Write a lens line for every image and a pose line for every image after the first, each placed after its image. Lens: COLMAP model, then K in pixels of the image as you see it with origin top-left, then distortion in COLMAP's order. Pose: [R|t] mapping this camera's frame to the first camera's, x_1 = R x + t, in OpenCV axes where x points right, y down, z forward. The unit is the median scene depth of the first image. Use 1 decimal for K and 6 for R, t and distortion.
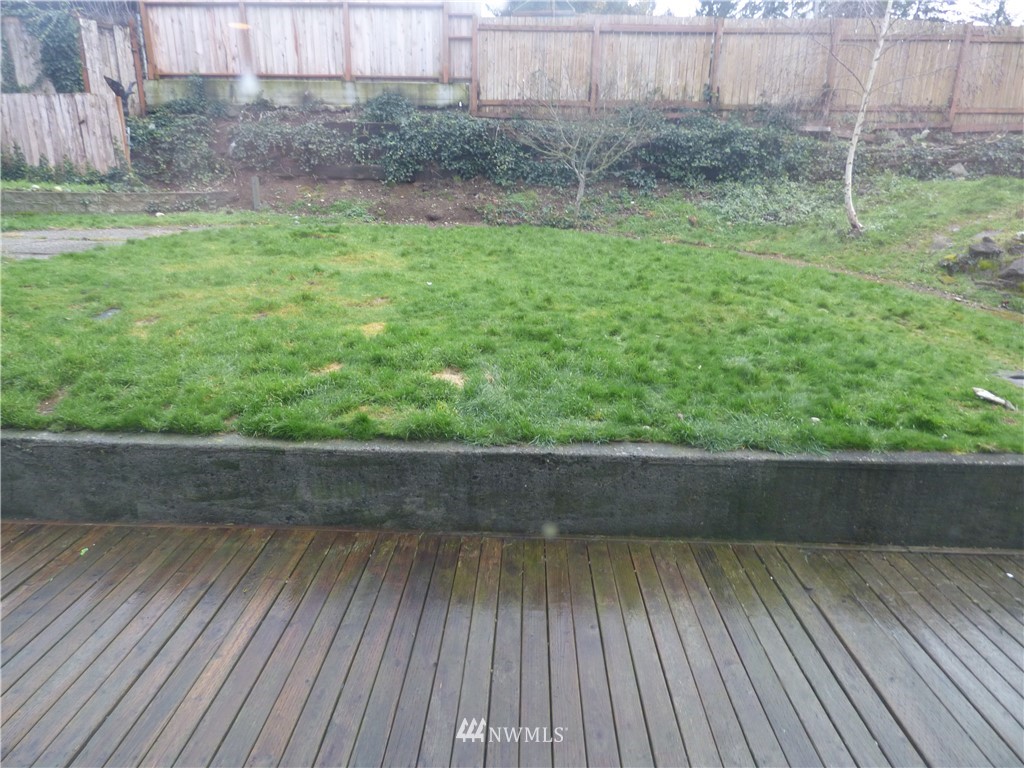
lens RADIAL K [[623.0, 0, 510.6], [0, 623.0, 382.4], [0, 0, 1]] dist [-0.012855, 0.004419]
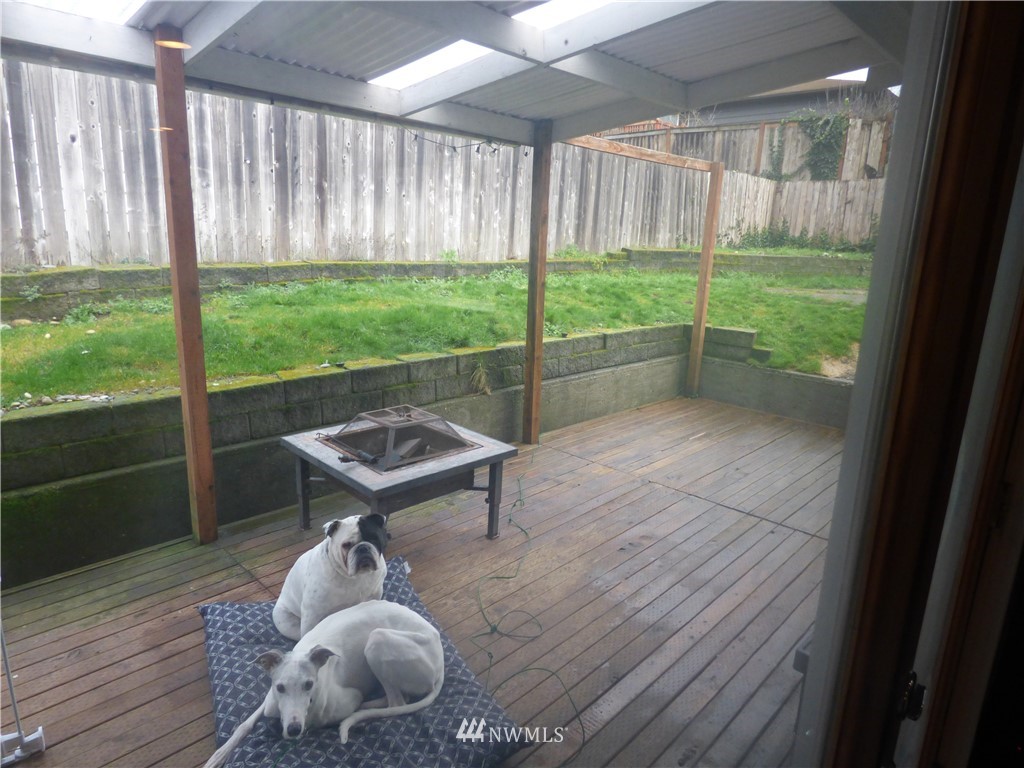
lens RADIAL K [[623.0, 0, 511.3], [0, 623.0, 383.8], [0, 0, 1]] dist [-0.012855, 0.004419]
pose [[0.736599, 0.173637, -0.653660, -0.314999], [-0.230878, 0.972981, -0.001712, 0.080888], [0.635702, 0.152177, 0.756786, -0.285913]]
